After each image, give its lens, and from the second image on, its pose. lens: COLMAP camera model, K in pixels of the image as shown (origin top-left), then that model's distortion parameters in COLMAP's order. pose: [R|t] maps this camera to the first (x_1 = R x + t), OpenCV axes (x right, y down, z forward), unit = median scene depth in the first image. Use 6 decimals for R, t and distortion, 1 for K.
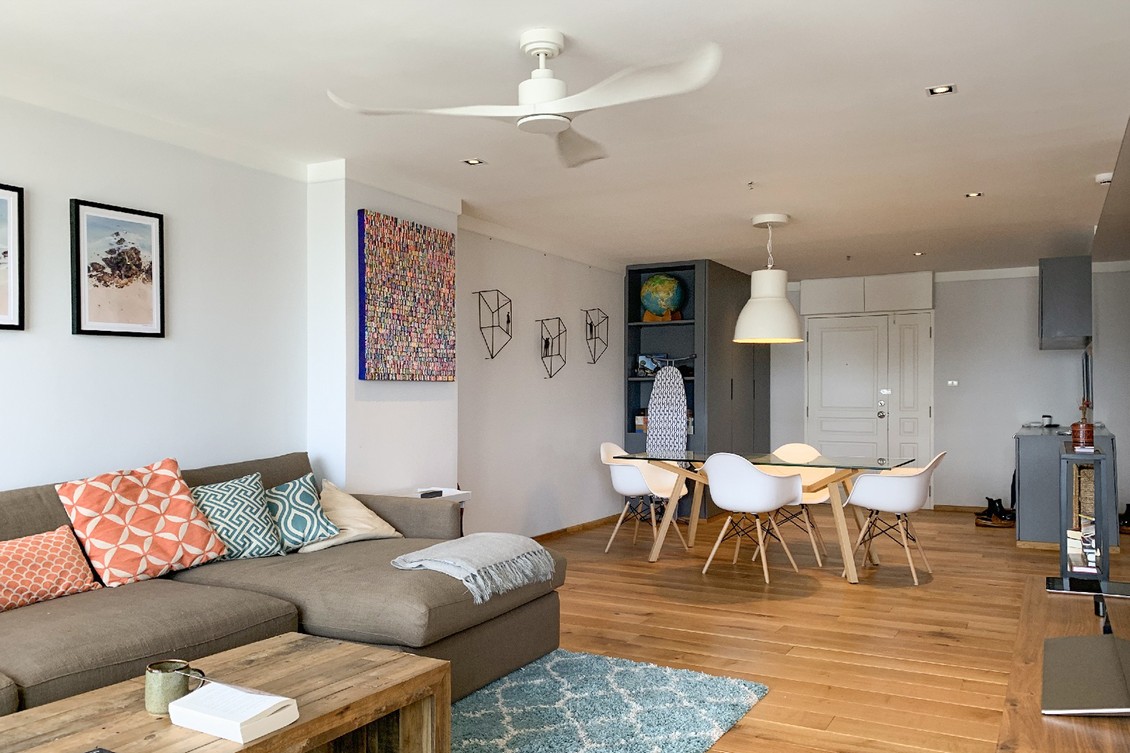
lens RADIAL K [[869.7, 0, 567.3], [0, 869.7, 380.5], [0, 0, 1]] dist [0.021306, 0.000433]
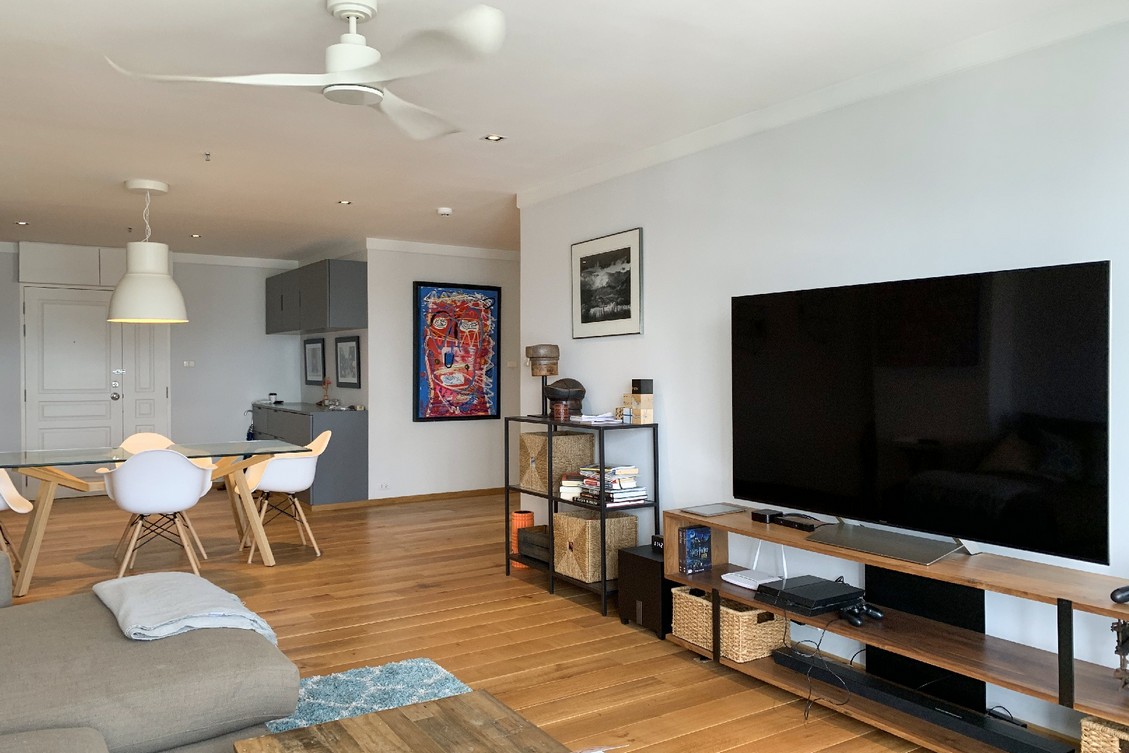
lens RADIAL K [[869.0, 0, 567.6], [0, 869.0, 371.7], [0, 0, 1]] dist [0.021306, 0.000433]
pose [[0.487758, -0.003988, 0.872970, -0.497946], [-0.016217, 0.999776, 0.013629, -0.018717], [-0.872828, -0.020805, 0.487584, 0.257804]]
